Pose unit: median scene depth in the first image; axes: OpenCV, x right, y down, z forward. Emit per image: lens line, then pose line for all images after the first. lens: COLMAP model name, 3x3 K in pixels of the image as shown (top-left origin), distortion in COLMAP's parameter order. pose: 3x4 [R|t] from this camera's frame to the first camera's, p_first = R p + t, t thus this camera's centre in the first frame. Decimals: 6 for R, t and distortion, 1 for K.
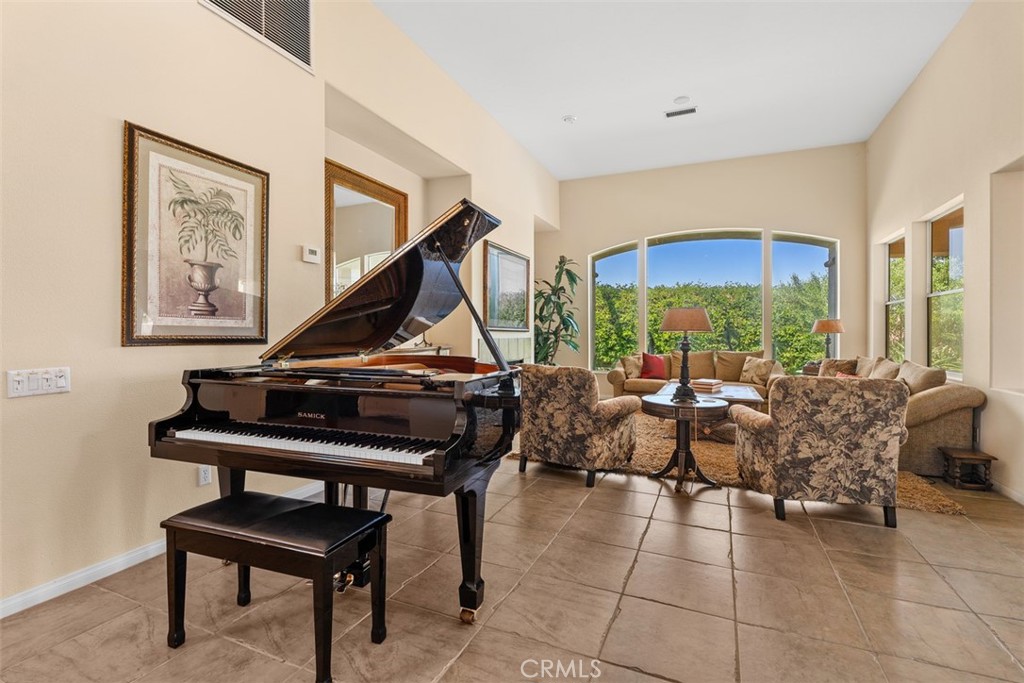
lens RADIAL K [[464.3, 0, 517.1], [0, 464.3, 331.2], [0, 0, 1]] dist [-0.002186, 0.000277]
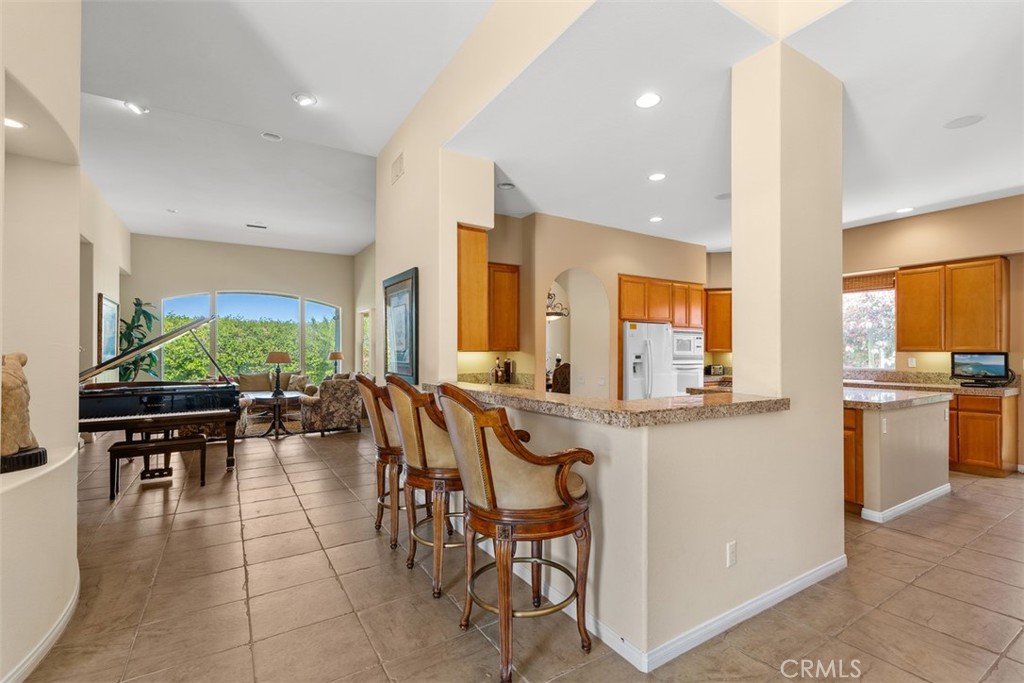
lens RADIAL K [[464.3, 0, 516.0], [0, 464.3, 341.5], [0, 0, 1]] dist [-0.002186, 0.000277]
pose [[0.562638, 0.011668, 0.826621, -0.457406], [0.006400, 0.999809, -0.018469, -0.031334], [-0.826679, 0.015681, 0.562456, -0.635180]]
